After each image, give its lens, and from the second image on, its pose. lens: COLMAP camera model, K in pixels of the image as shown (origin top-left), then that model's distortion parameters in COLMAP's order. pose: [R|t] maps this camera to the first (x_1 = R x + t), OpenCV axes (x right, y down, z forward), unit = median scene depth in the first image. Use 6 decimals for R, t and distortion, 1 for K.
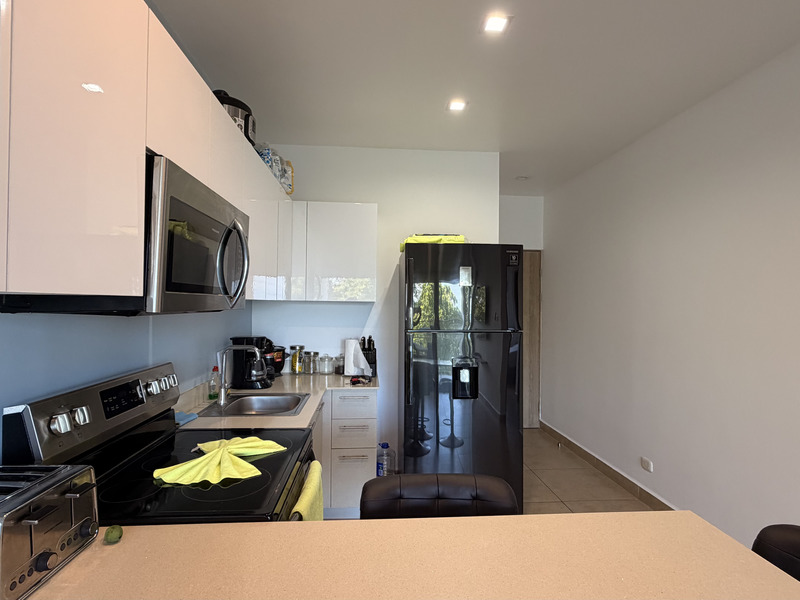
lens RADIAL K [[424.9, 0, 398.6], [0, 424.9, 299.9], [0, 0, 1]] dist [0.005237, -0.001152]
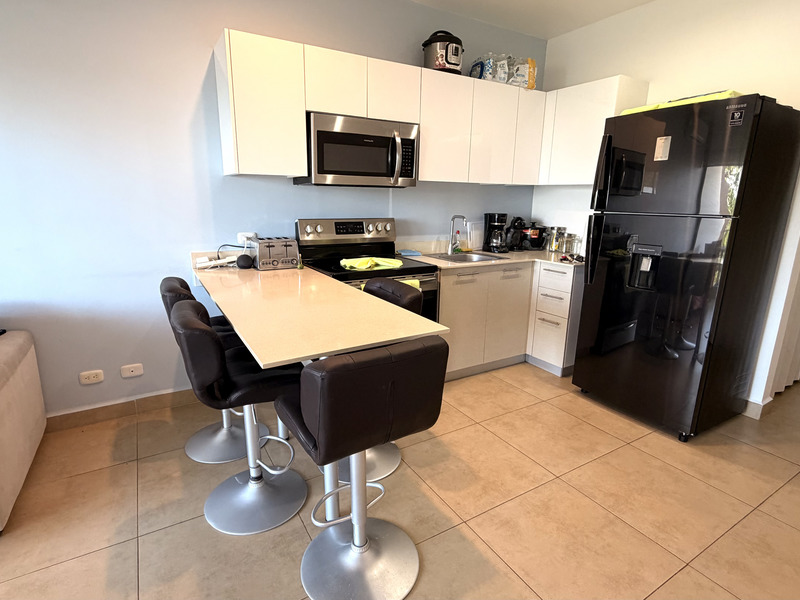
lens RADIAL K [[424.9, 0, 402.0], [0, 424.9, 301.3], [0, 0, 1]] dist [0.005237, -0.001152]
pose [[0.452428, 0.211327, -0.866401, 0.727604], [-0.005640, 0.972177, 0.234181, 0.044784], [0.891783, -0.101063, 0.441031, 0.130143]]
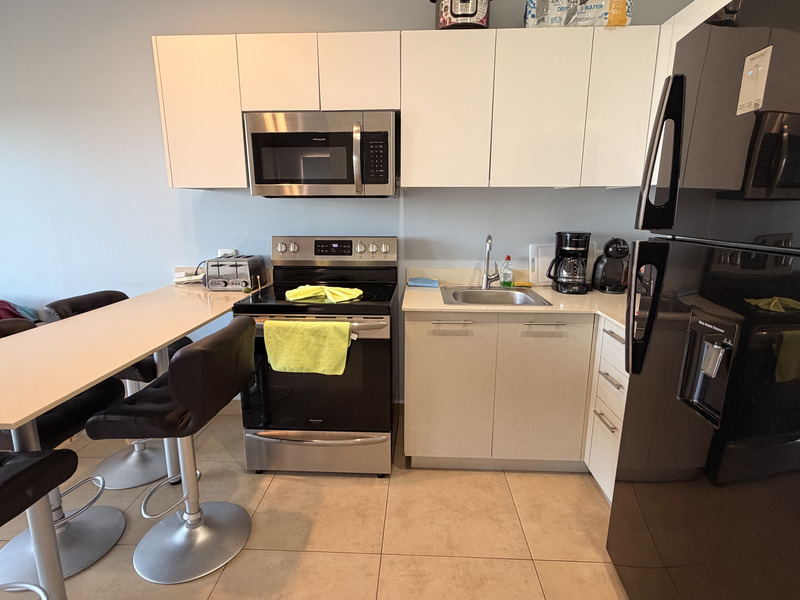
lens RADIAL K [[424.9, 0, 400.1], [0, 424.9, 301.6], [0, 0, 1]] dist [0.005237, -0.001152]
pose [[-0.121645, 0.207795, -0.970579, 0.559414], [0.005881, 0.977974, 0.208642, 0.042388], [0.992556, 0.019673, -0.120188, 0.770921]]
